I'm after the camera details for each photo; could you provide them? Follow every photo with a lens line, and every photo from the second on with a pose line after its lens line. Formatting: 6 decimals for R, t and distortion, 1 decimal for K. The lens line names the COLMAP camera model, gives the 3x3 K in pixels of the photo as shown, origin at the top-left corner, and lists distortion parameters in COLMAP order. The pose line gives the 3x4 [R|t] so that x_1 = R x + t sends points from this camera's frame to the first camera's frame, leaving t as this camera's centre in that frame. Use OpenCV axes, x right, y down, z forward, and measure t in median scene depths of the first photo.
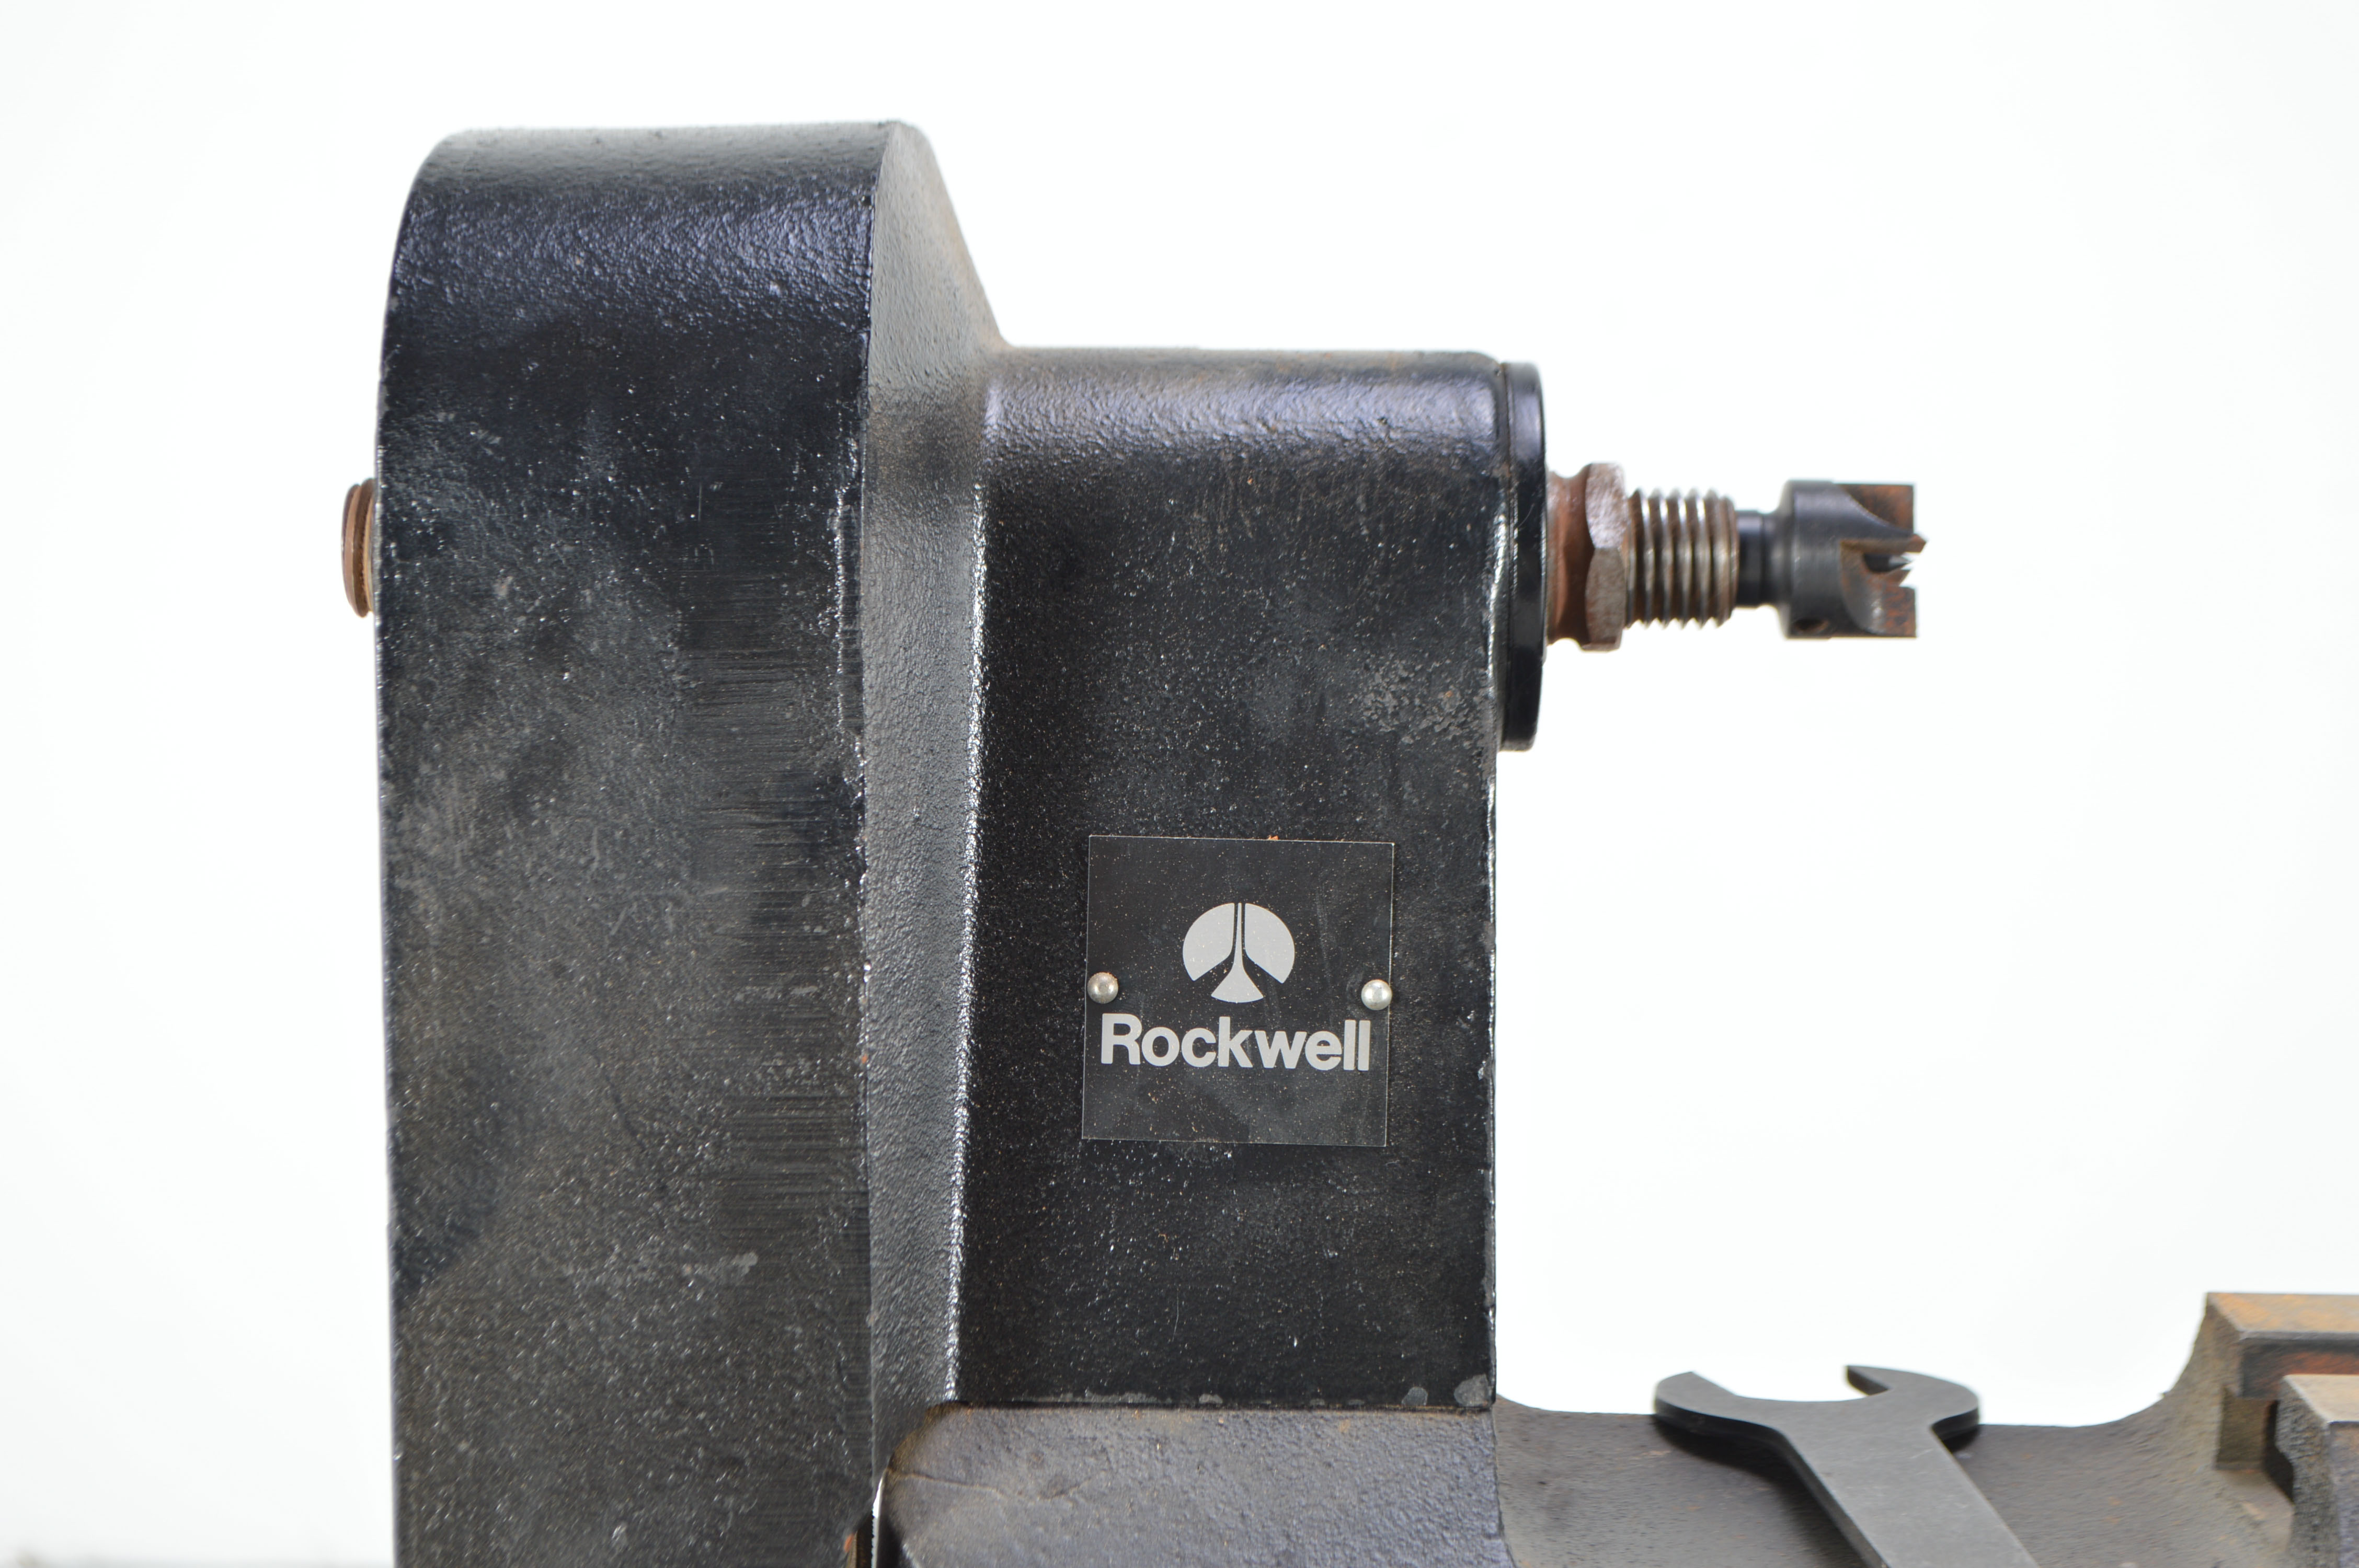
lens RADIAL K [[4549.1, 0, 1176.3], [0, 4549.1, 790.9], [0, 0, 1]] dist [0.064421, 0.000000]
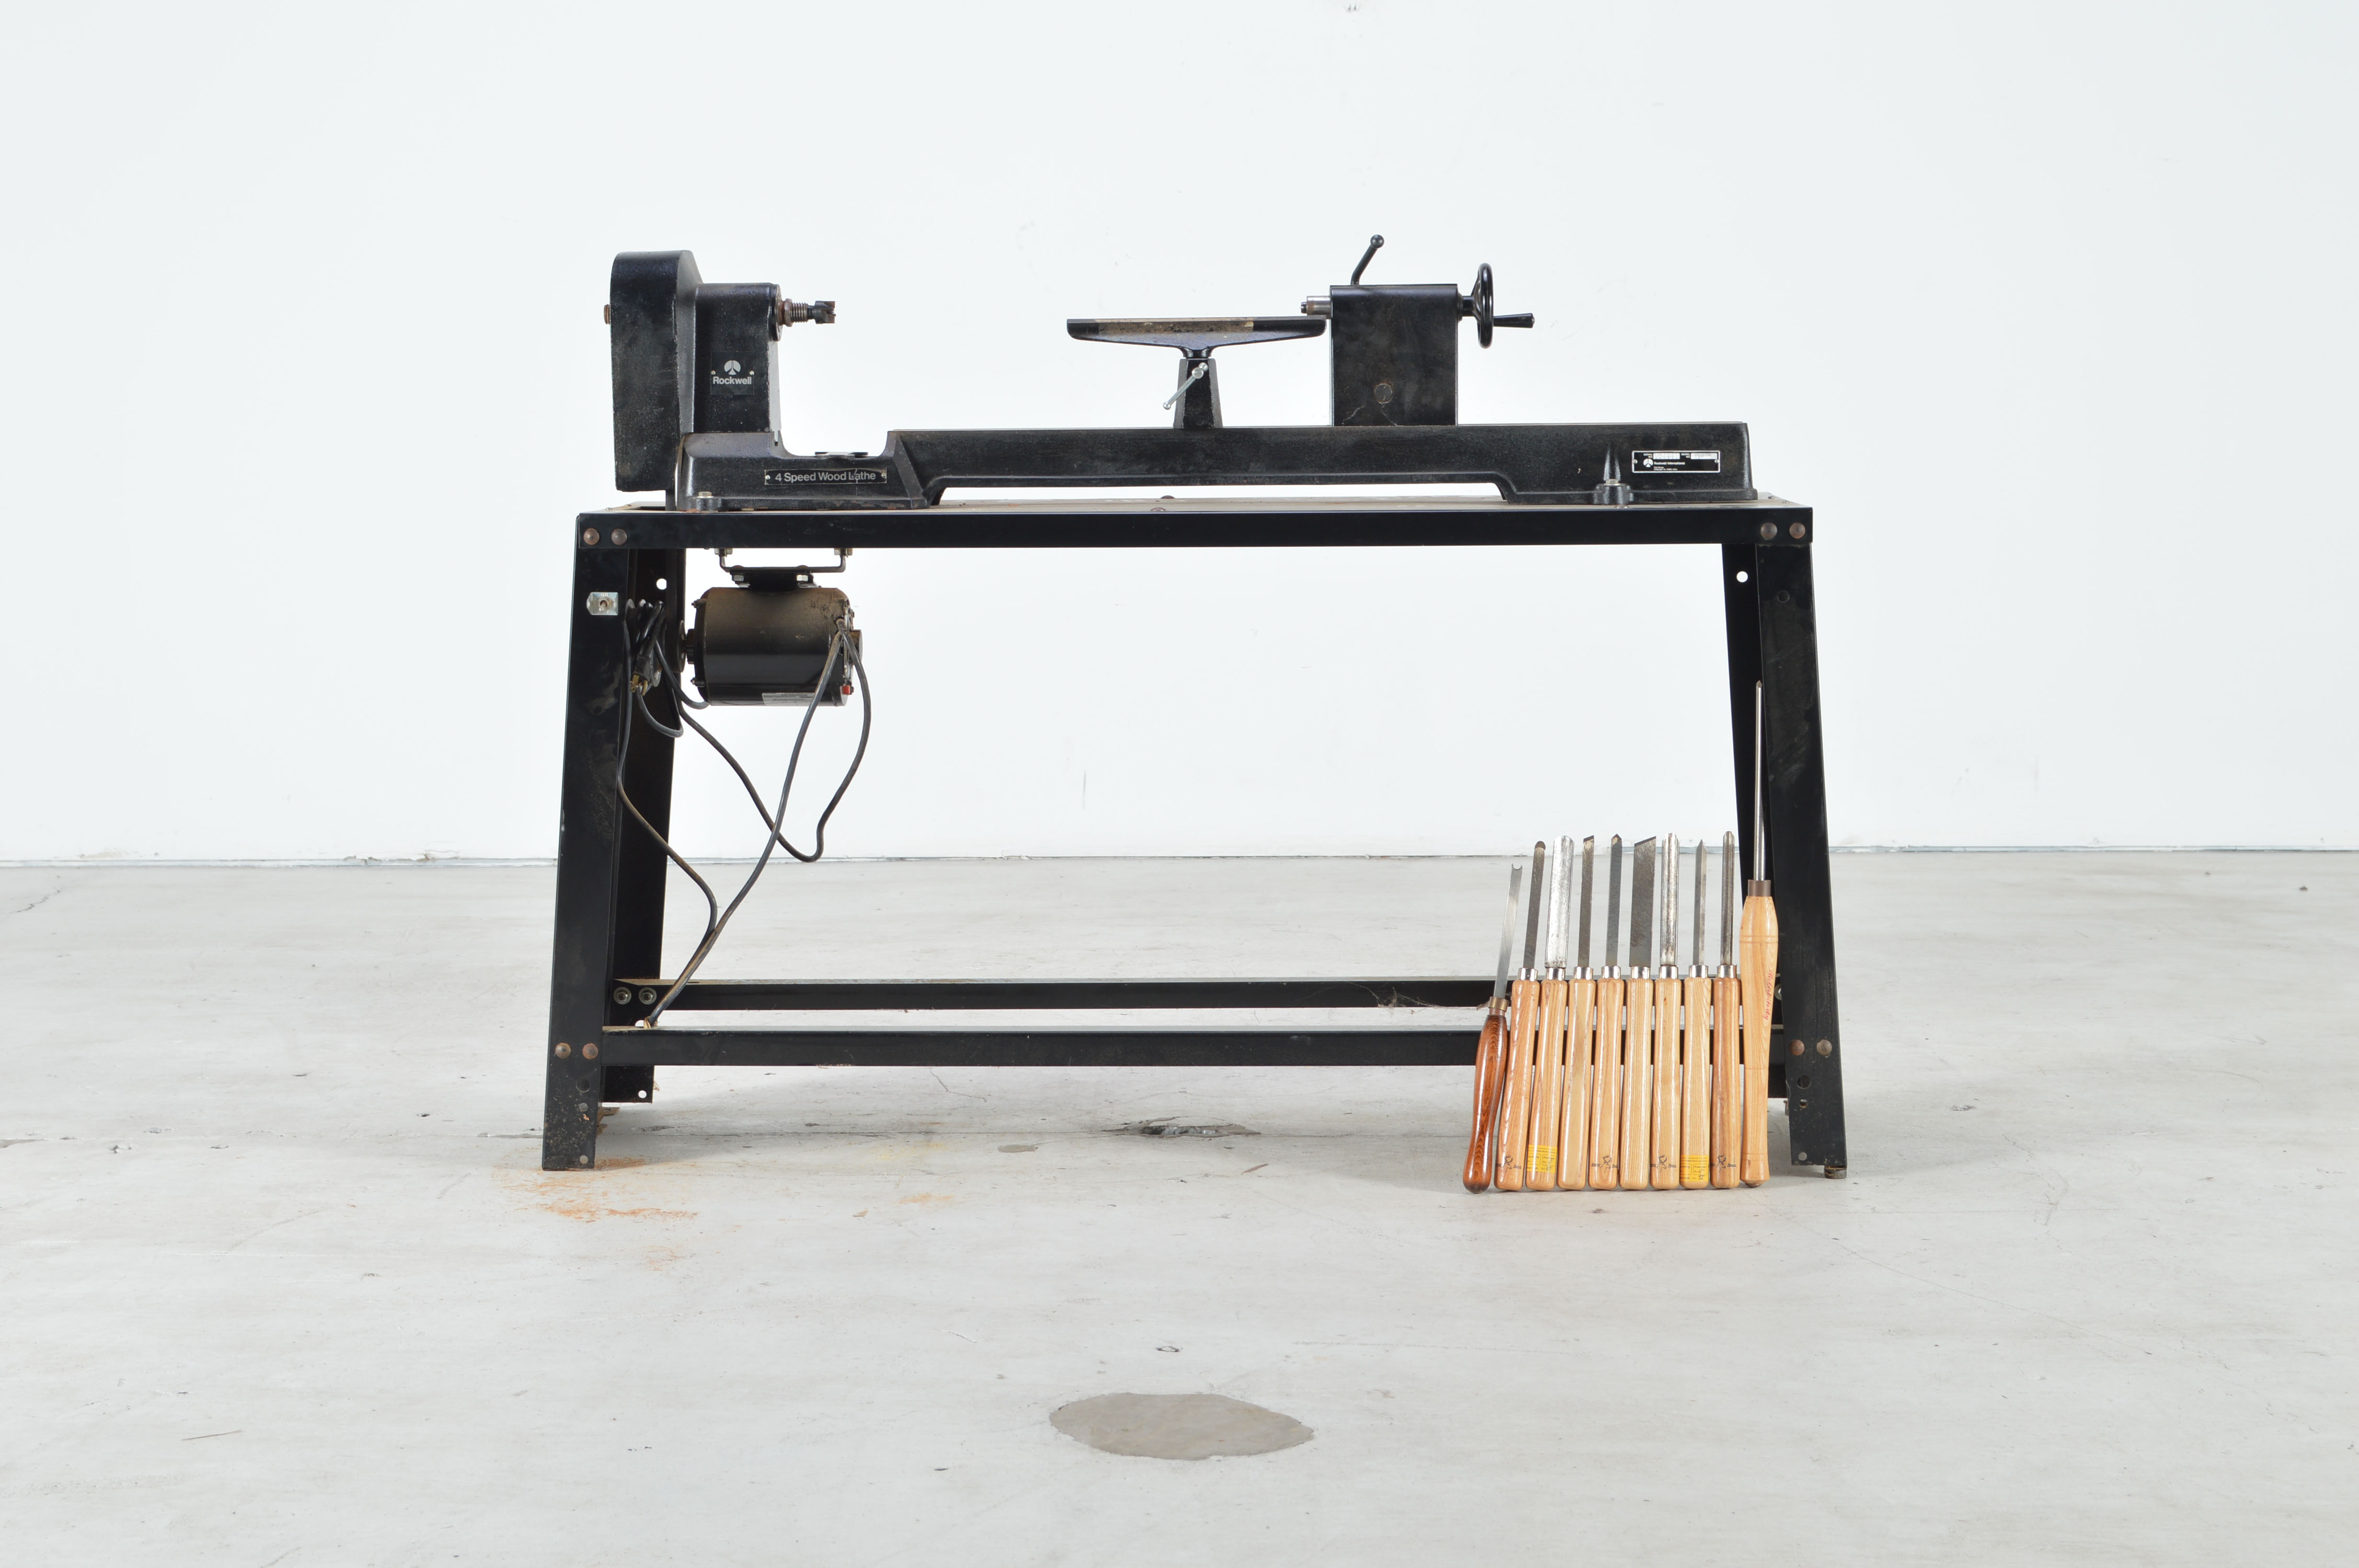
lens RADIAL K [[4067.1, 0, 1197.6], [0, 4067.1, 831.1], [0, 0, 1]] dist [-0.018593, 0.000000]
pose [[0.999653, -0.017261, -0.019908, 0.845517], [0.017306, 0.999848, 0.002100, 0.751352], [0.019869, -0.002444, 0.999800, -5.273745]]
